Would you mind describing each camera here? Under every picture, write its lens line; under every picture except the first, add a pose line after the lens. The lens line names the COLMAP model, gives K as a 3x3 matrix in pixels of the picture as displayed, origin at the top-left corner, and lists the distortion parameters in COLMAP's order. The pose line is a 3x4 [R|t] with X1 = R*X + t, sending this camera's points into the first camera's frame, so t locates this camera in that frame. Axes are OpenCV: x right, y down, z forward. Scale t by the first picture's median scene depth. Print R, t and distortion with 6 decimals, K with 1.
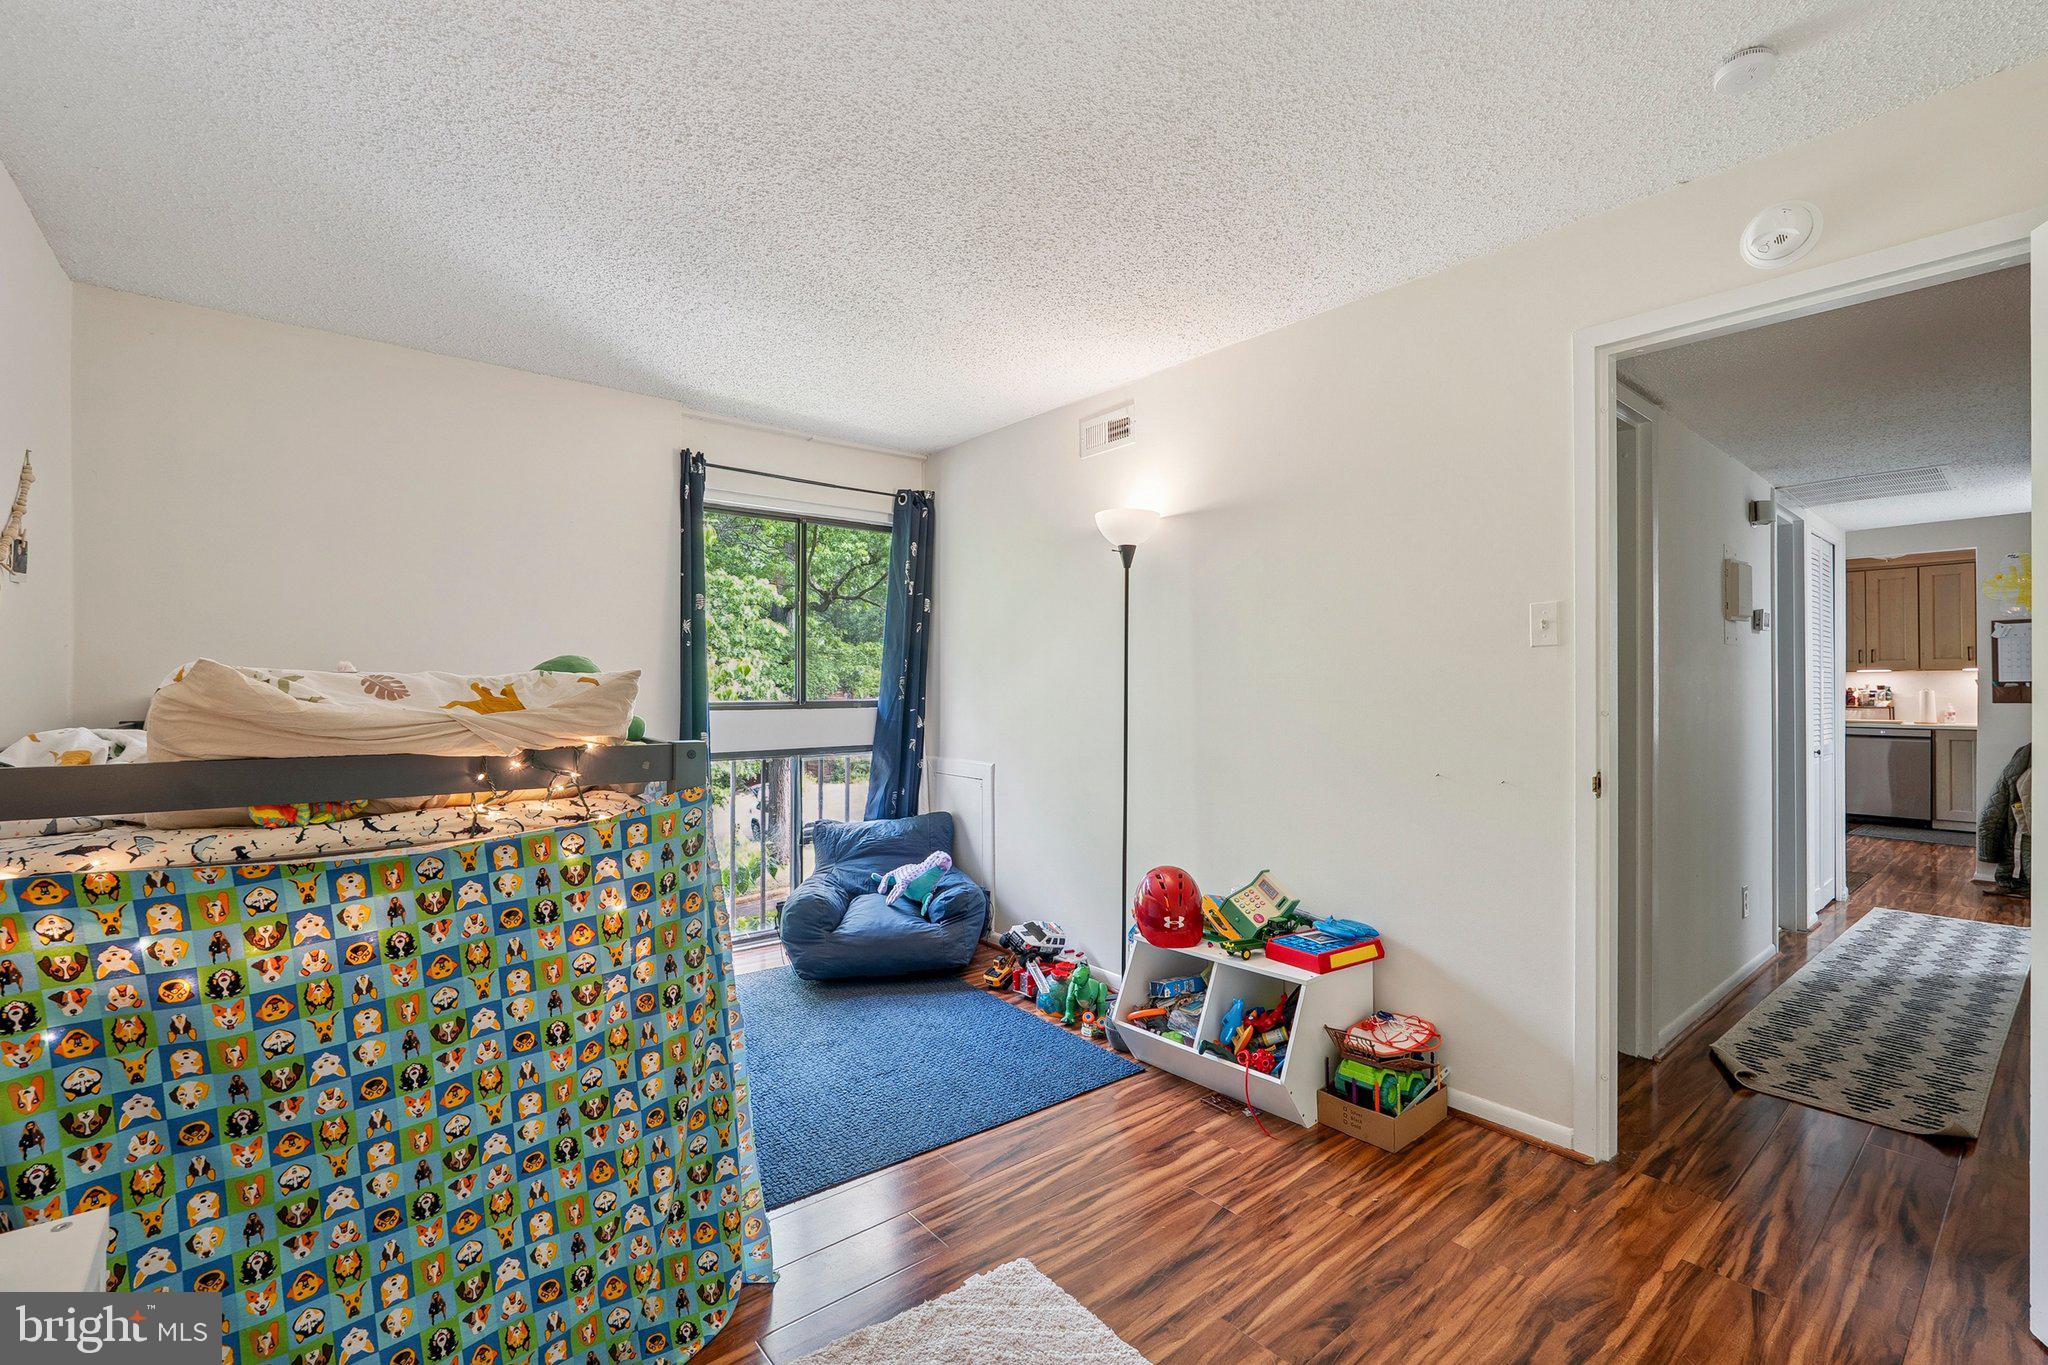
lens RADIAL K [[885.4, 0, 1030.0], [0, 885.4, 679.2], [0, 0, 1]] dist [-0.013249, -0.000141]
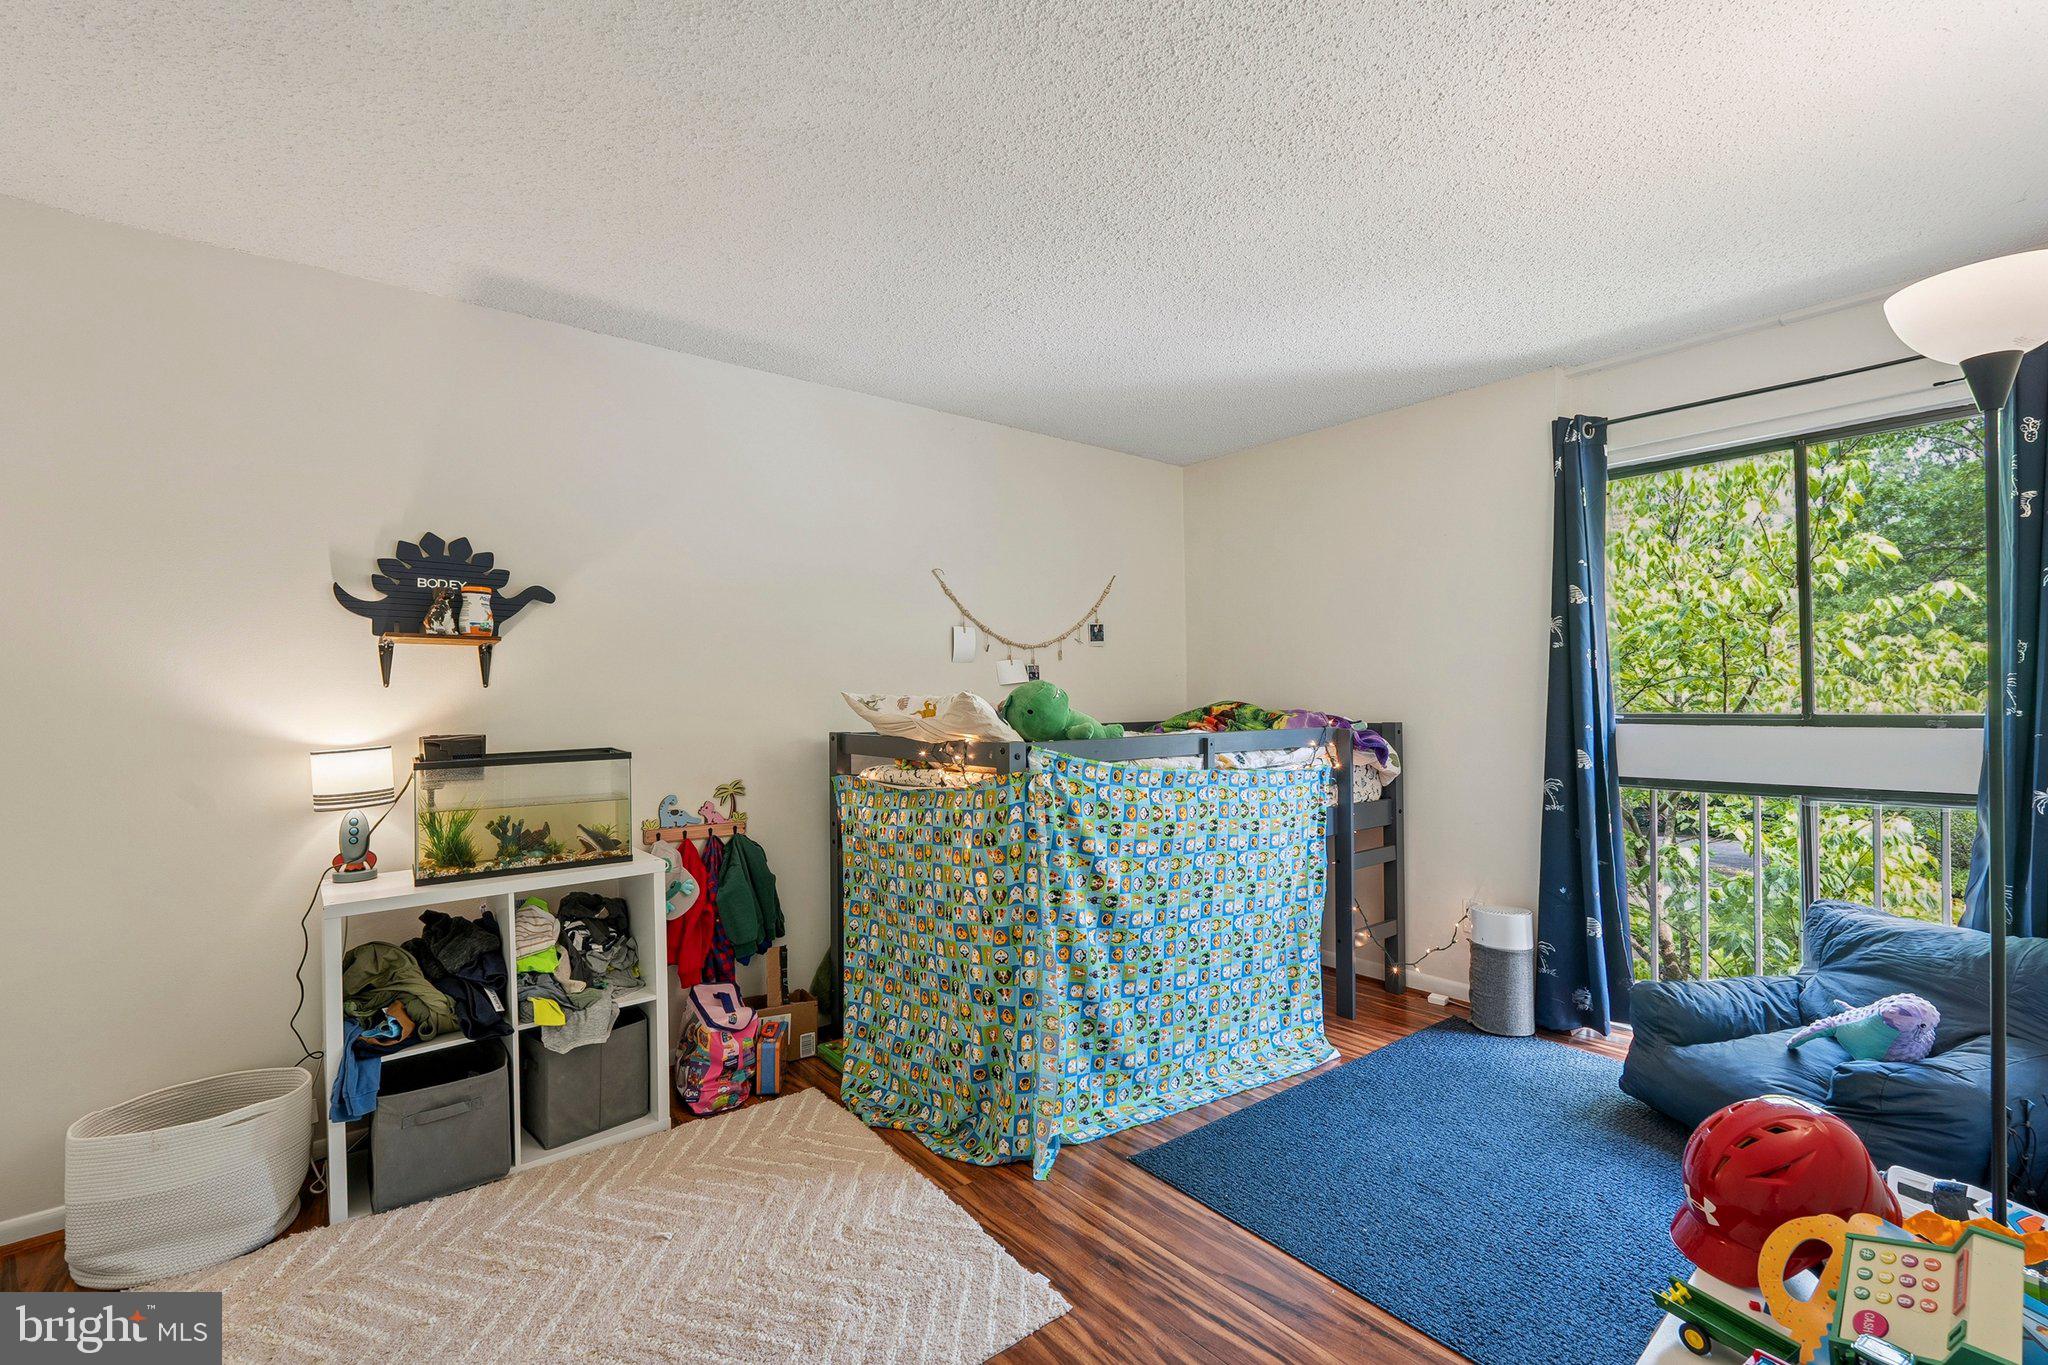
lens RADIAL K [[885.4, 0, 1017.3], [0, 885.4, 684.8], [0, 0, 1]] dist [-0.013249, -0.000141]
pose [[-0.007548, -0.013254, -0.999884, 1.111532], [0.019995, 0.999710, -0.013402, -0.000739], [0.999772, -0.020094, -0.007280, 1.131085]]
